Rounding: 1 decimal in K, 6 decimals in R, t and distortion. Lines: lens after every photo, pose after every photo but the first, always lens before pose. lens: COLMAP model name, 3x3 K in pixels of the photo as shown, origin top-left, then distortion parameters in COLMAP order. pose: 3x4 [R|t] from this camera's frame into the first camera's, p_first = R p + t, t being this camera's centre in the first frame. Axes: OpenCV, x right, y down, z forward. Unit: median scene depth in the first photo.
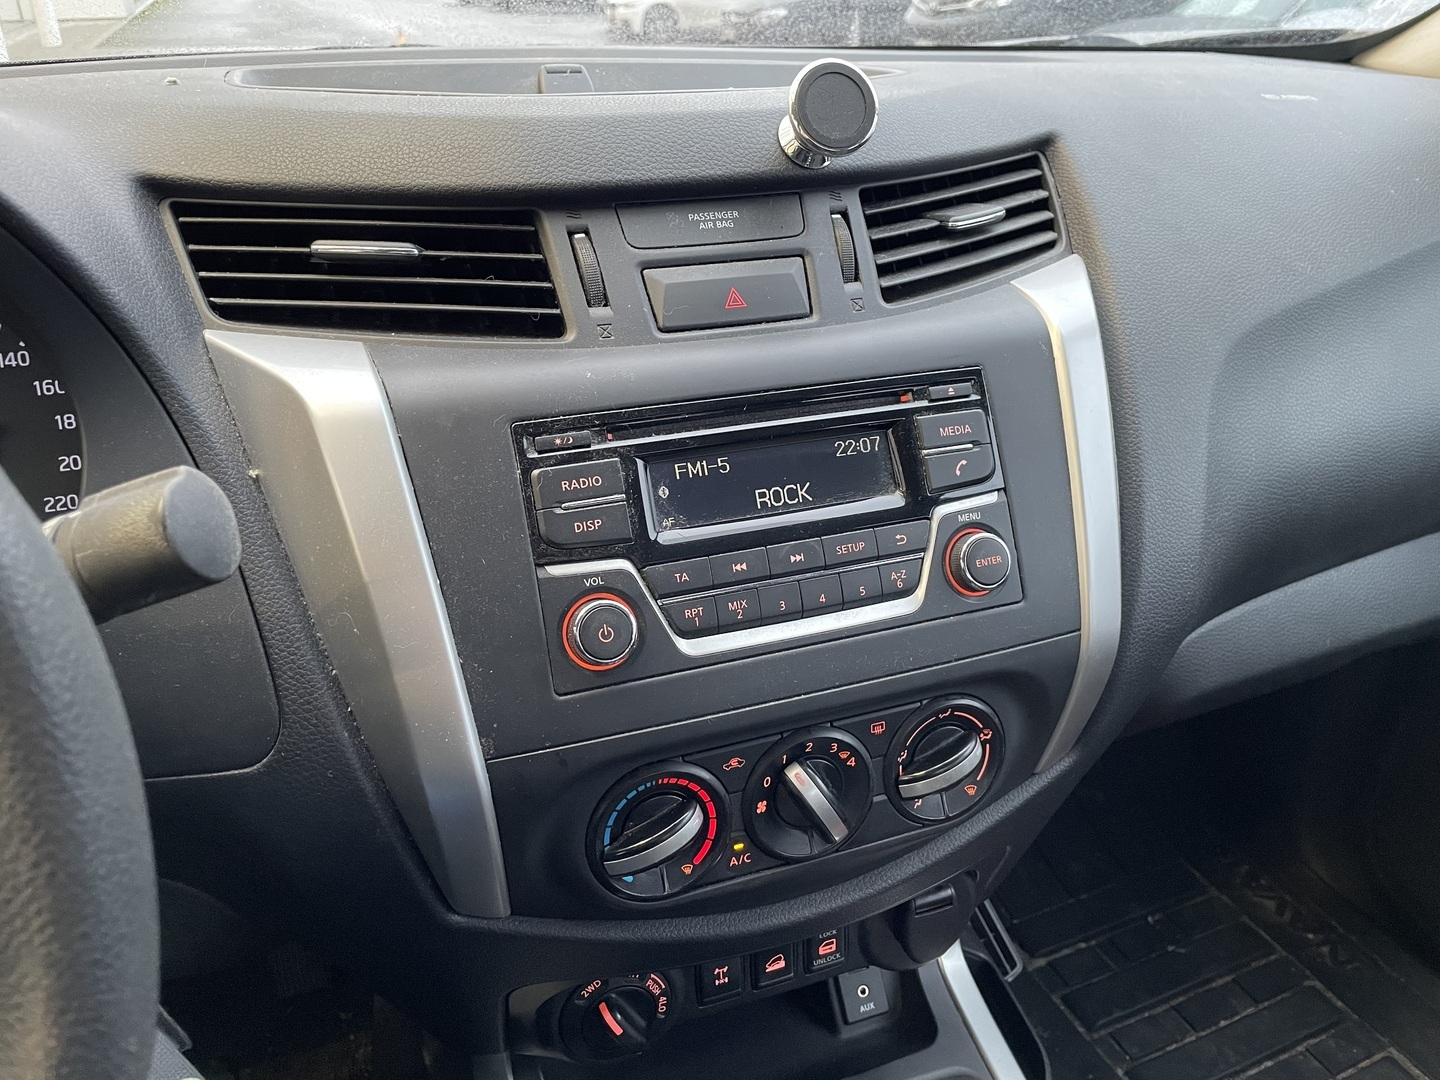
lens RADIAL K [[1075.4, 0, 720.2], [0, 1075.4, 530.8], [0, 0, 1]] dist [0.068441, -0.101037]
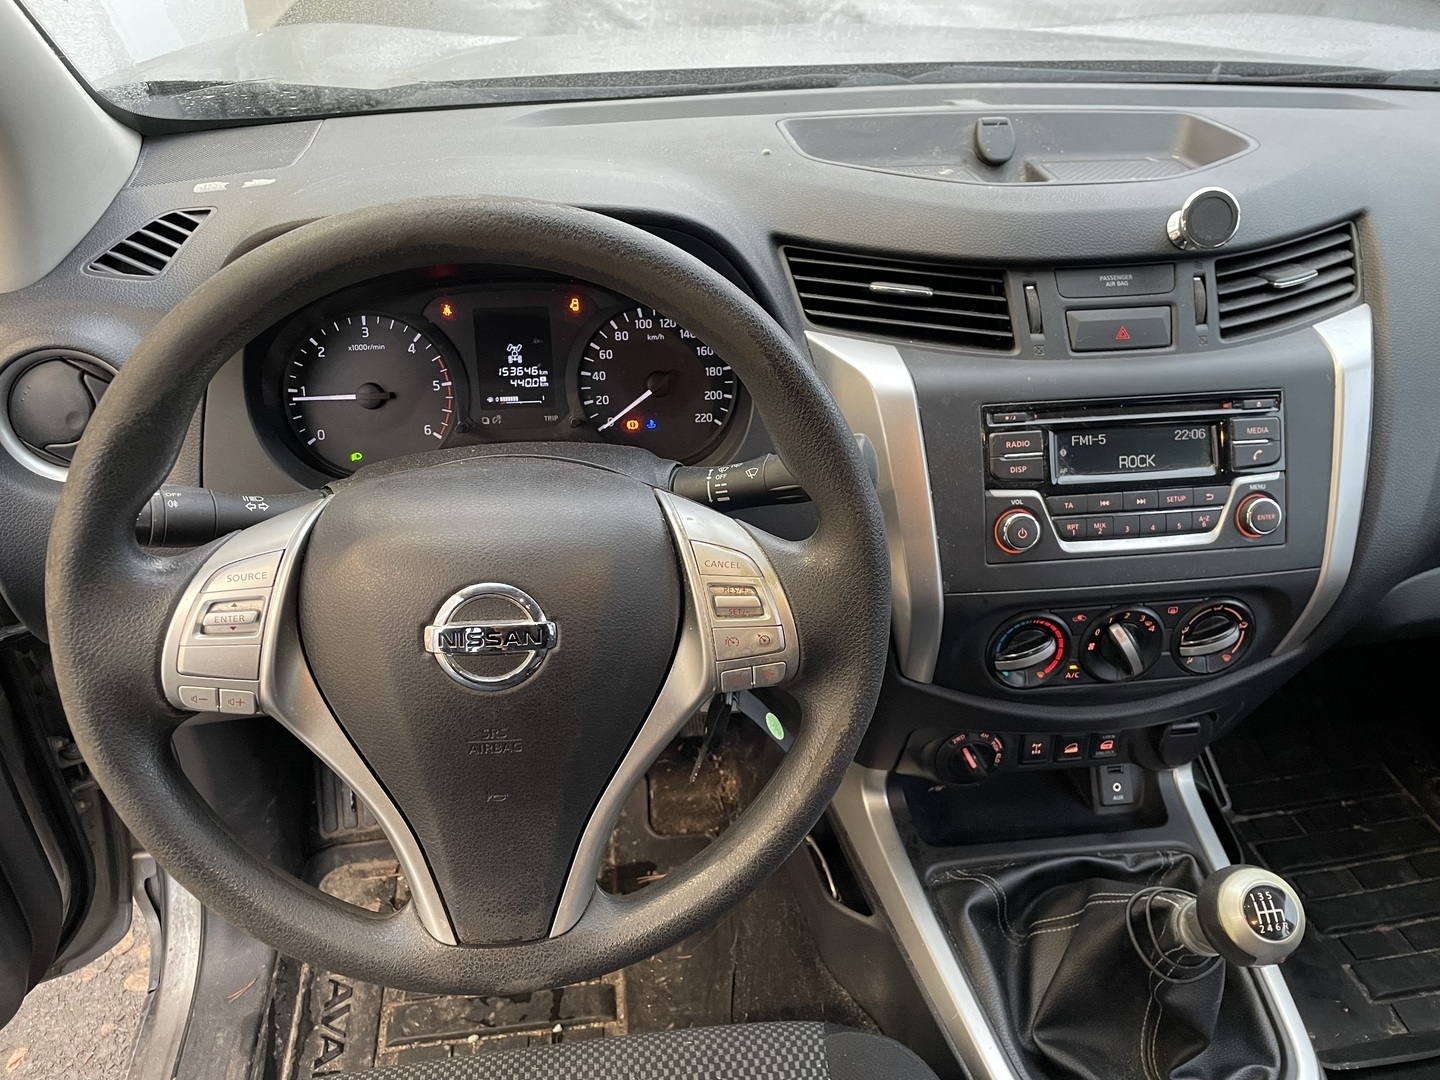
lens RADIAL K [[1075.4, 0, 720.2], [0, 1075.4, 530.8], [0, 0, 1]] dist [0.068441, -0.101037]
pose [[0.973224, 0.129934, -0.189611, -0.216881], [-0.105377, 0.985318, 0.134331, -0.078693], [0.204282, -0.110754, 0.972627, -0.687358]]
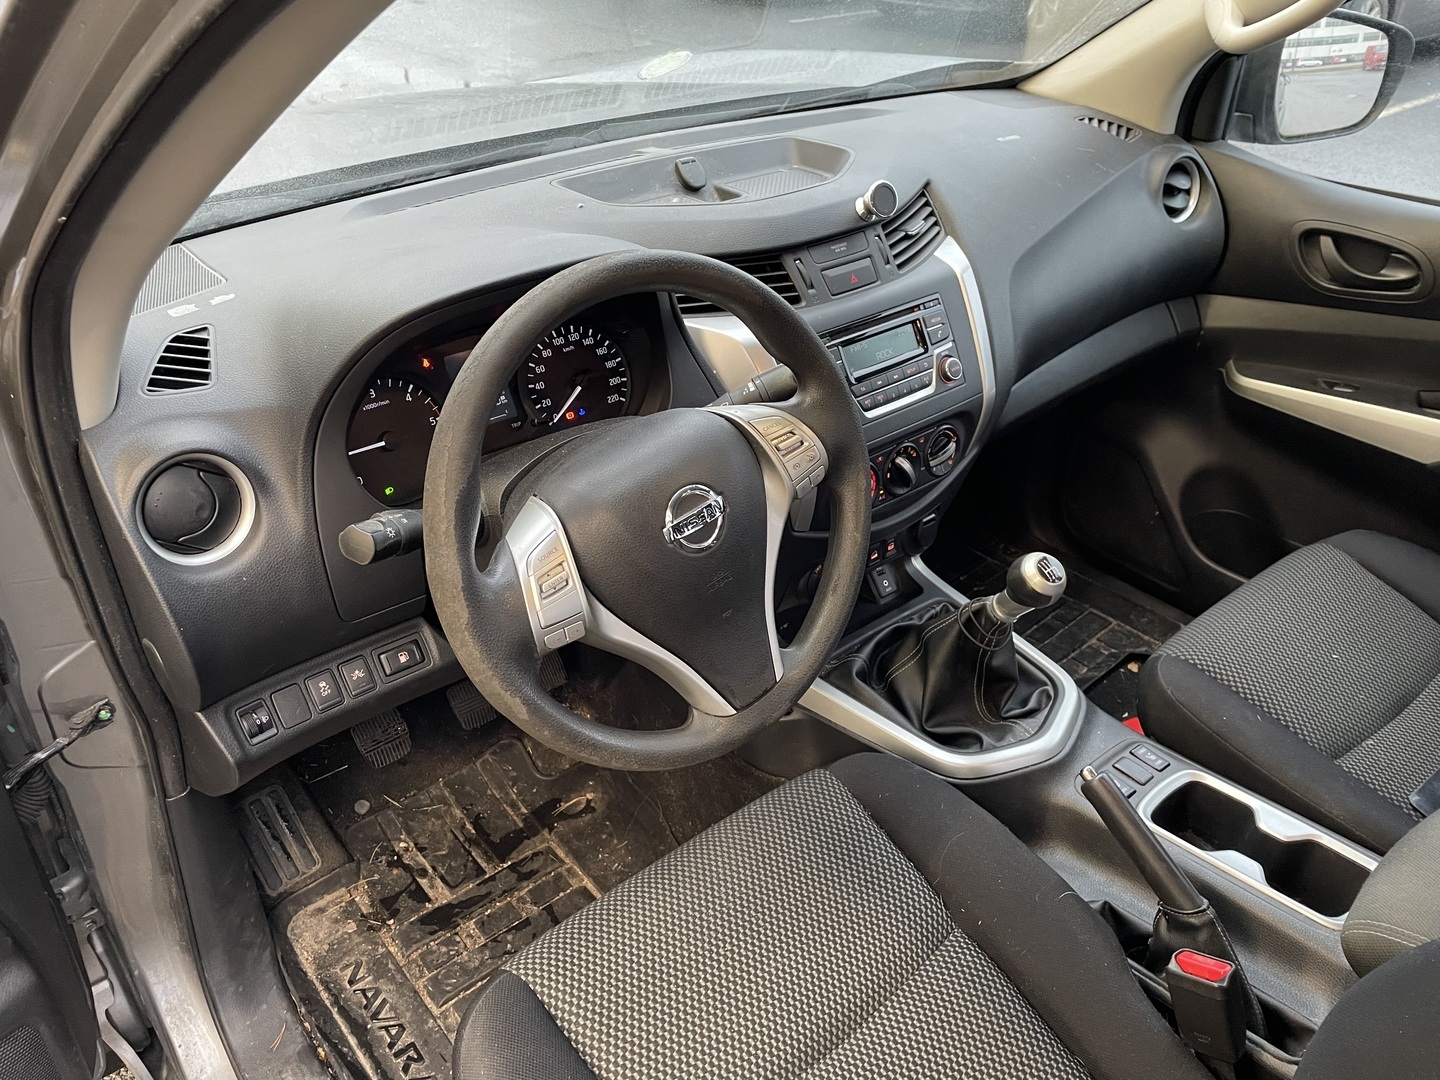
lens RADIAL K [[1072.6, 0, 699.1], [0, 1072.6, 542.9], [0, 0, 1]] dist [0.058578, -0.099974]
pose [[0.950312, -0.180800, 0.253412, -1.054637], [0.151342, 0.979704, 0.131439, 0.004972], [-0.272033, -0.086557, 0.958387, -1.339620]]
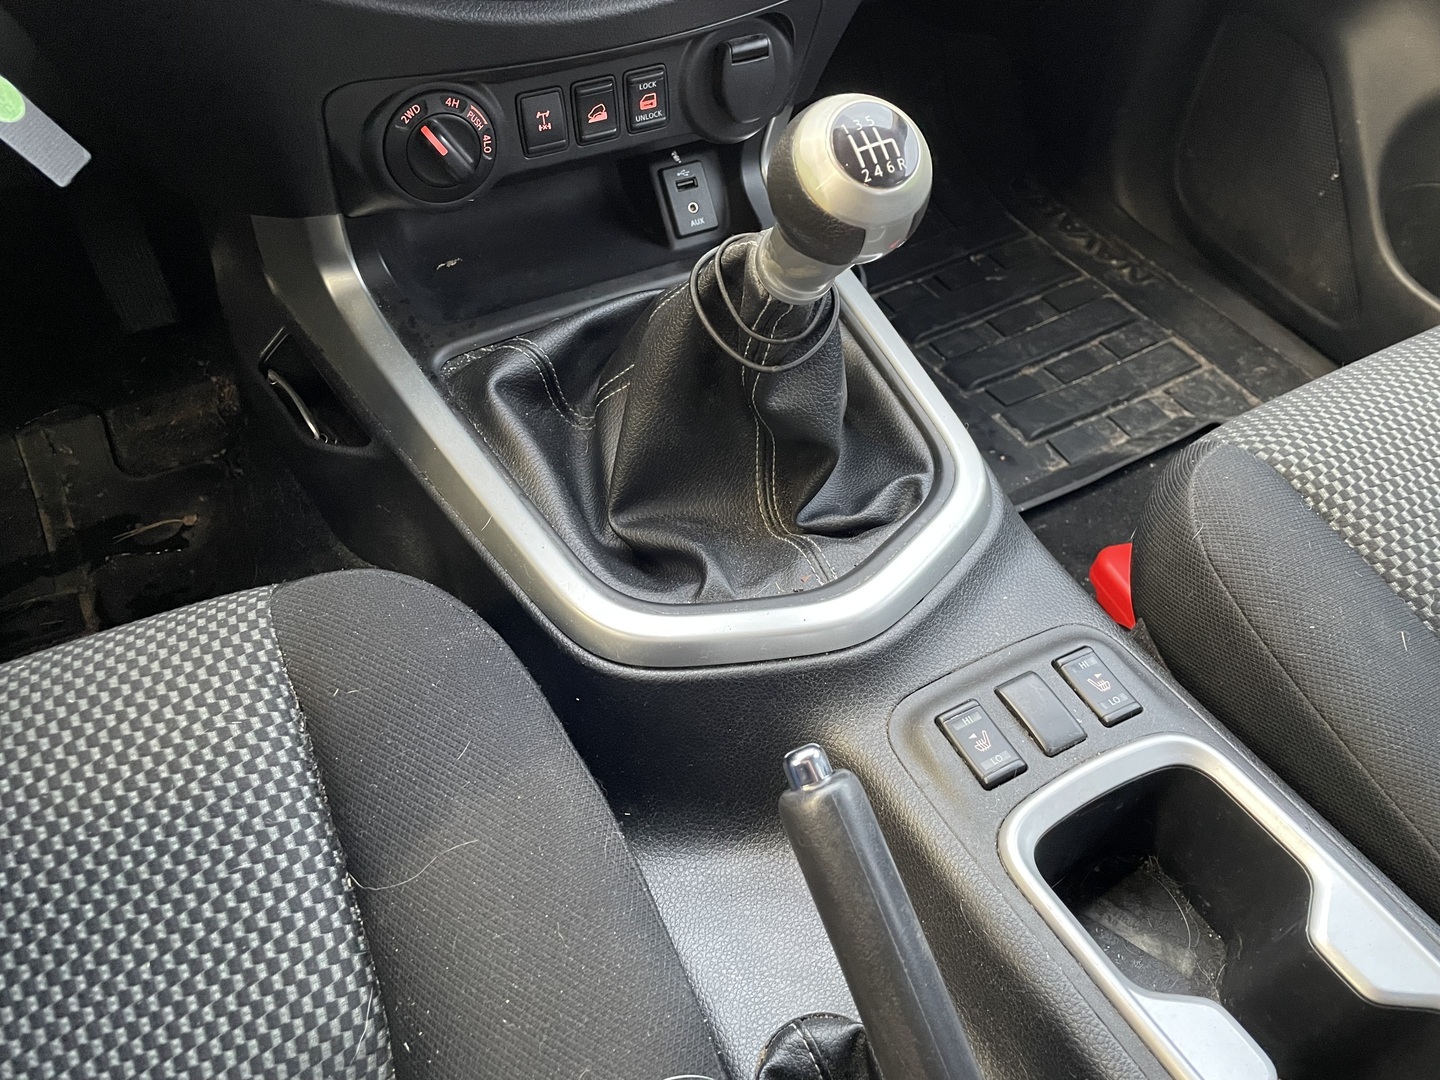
lens RADIAL K [[1075.4, 0, 720.2], [0, 1075.4, 530.8], [0, 0, 1]] dist [0.068441, -0.101037]
pose [[0.990628, -0.085248, 0.106716, 0.026799], [0.038232, 0.923150, 0.382535, 0.435294], [-0.131125, -0.374870, 0.917757, -0.115065]]
